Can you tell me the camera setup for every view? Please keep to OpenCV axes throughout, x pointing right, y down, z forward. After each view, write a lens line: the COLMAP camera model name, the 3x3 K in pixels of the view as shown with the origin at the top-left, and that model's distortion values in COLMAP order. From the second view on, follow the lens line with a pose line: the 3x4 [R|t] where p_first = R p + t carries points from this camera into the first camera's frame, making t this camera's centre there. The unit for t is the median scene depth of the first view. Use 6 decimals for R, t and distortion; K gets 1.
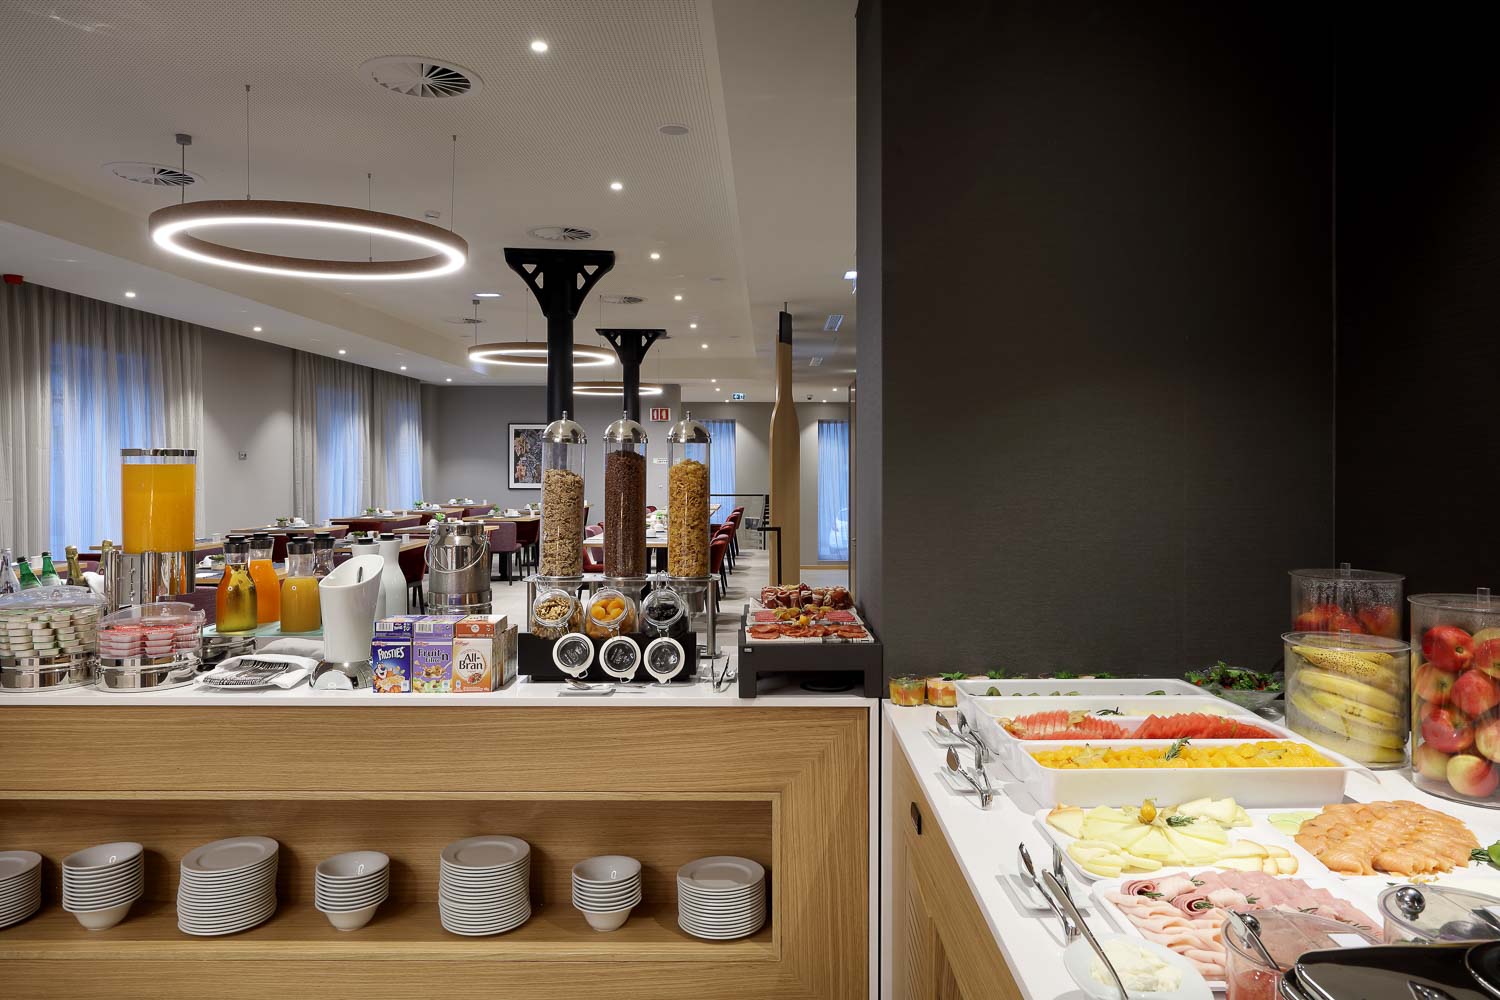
lens RADIAL K [[1052.0, 0, 753.2], [0, 1052.0, 488.2], [0, 0, 1]] dist [-0.003679, -0.001794]
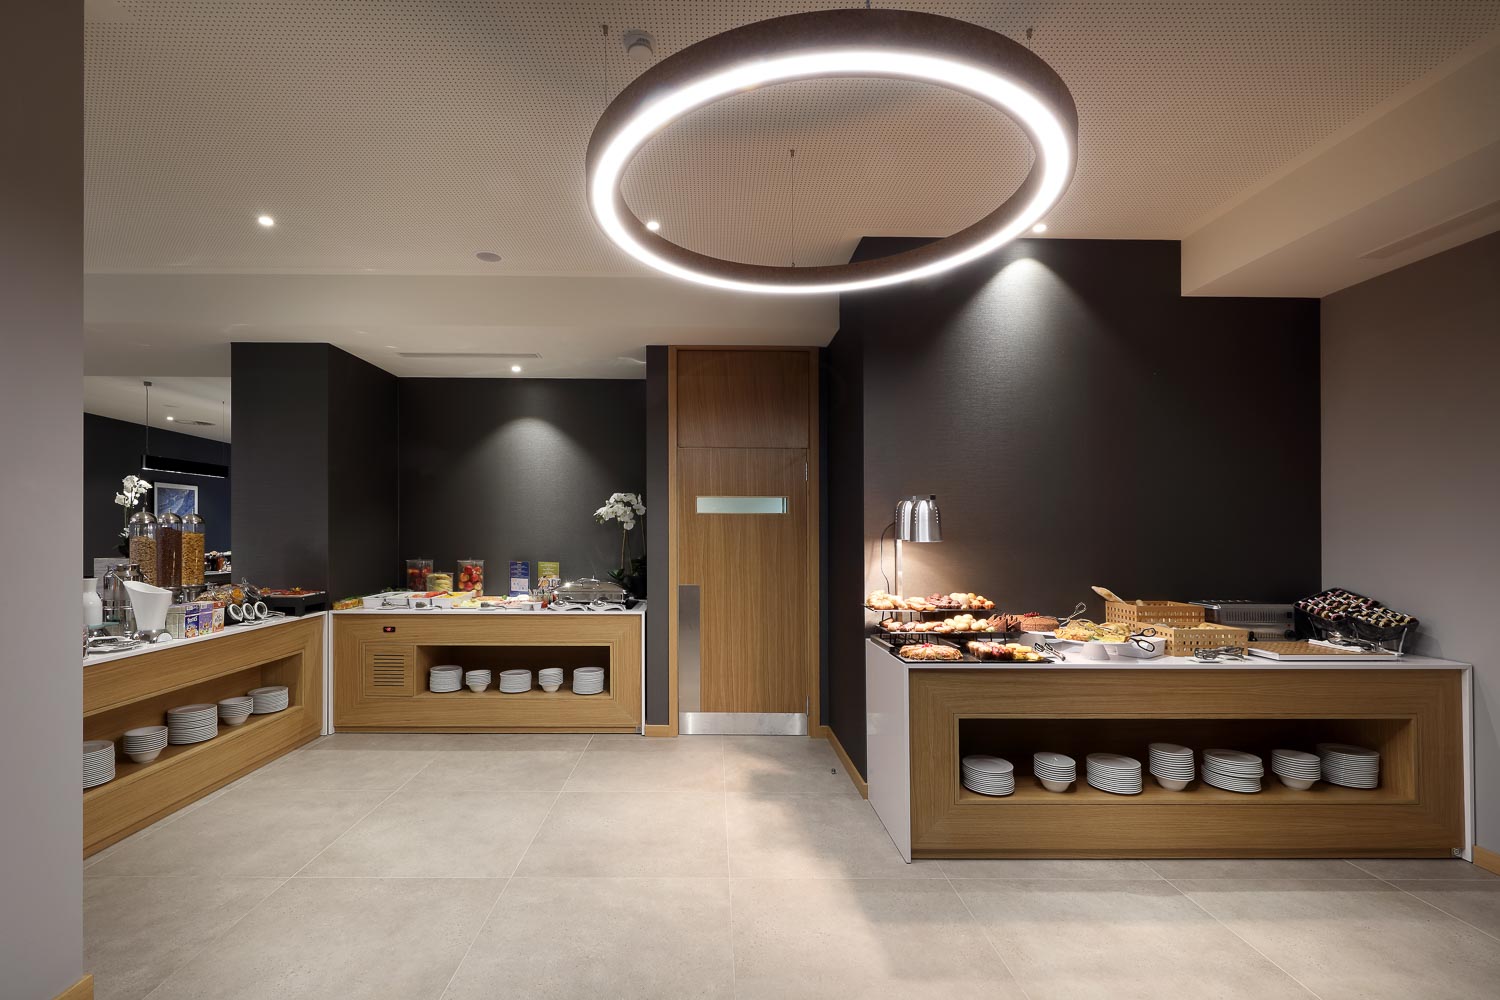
lens RADIAL K [[661.9, 0, 729.0], [0, 661.9, 526.9], [0, 0, 1]] dist [-0.001804, 0.000368]
pose [[-0.036239, 0.007221, 0.999317, -1.752744], [0.026931, 0.999618, -0.006246, -0.002611], [-0.998980, 0.026687, -0.036419, -0.106177]]
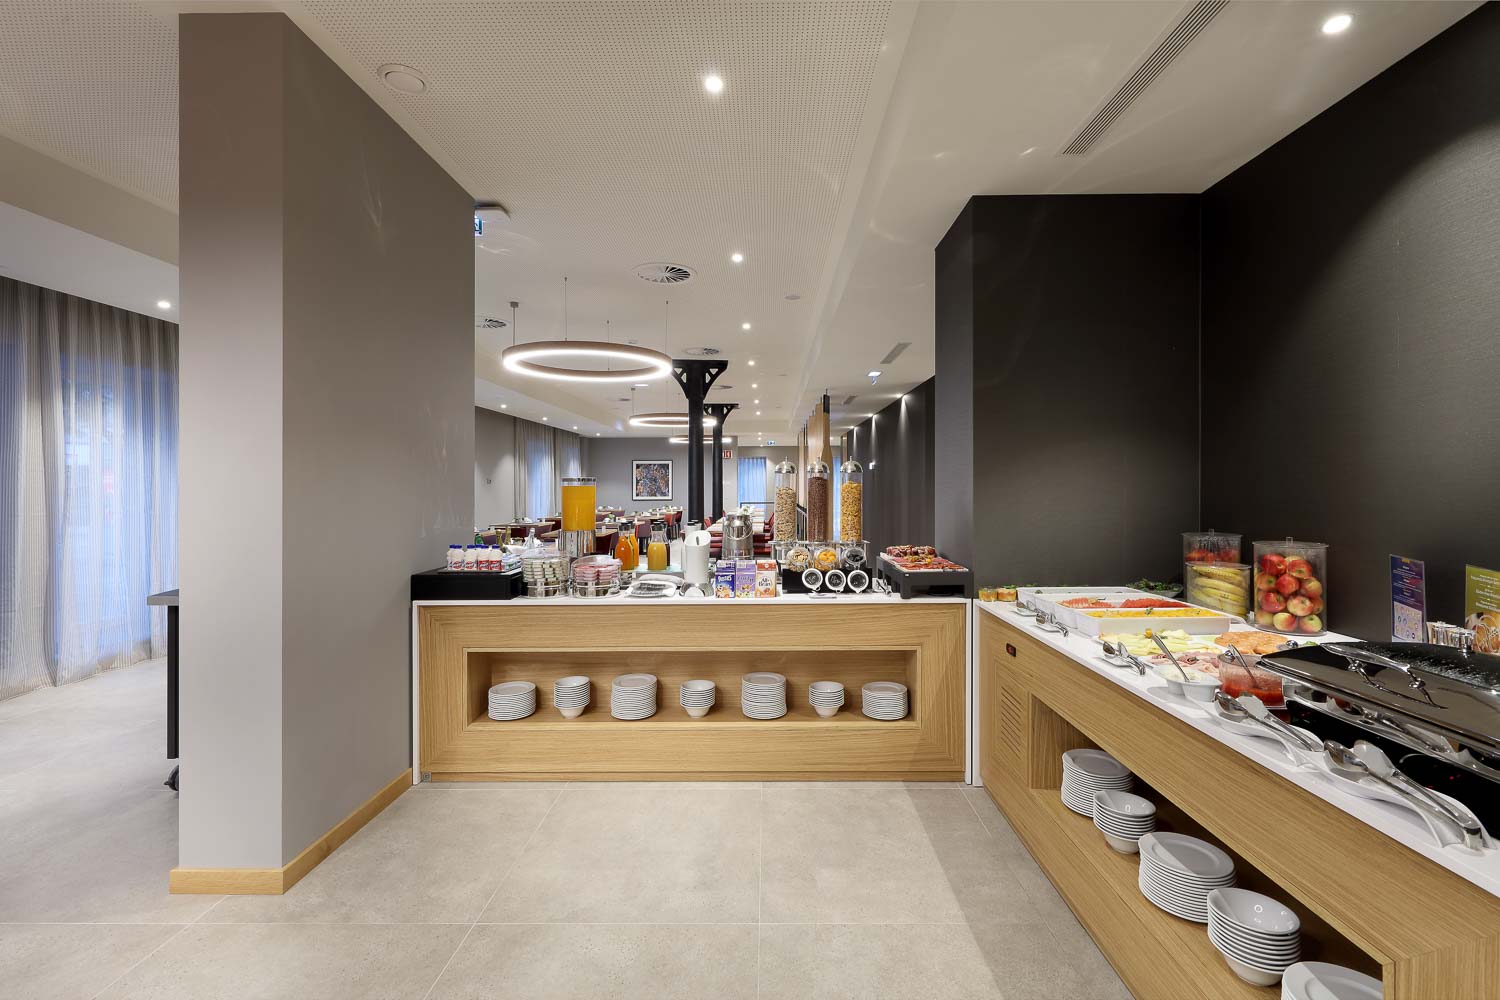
lens RADIAL K [[661.9, 0, 748.2], [0, 661.9, 503.8], [0, 0, 1]] dist [-0.001804, 0.000368]
pose [[0.999845, -0.007032, -0.016111, -0.269128], [0.007144, 0.999951, 0.006862, 0.005549], [0.016062, -0.006976, 0.999847, -0.258622]]
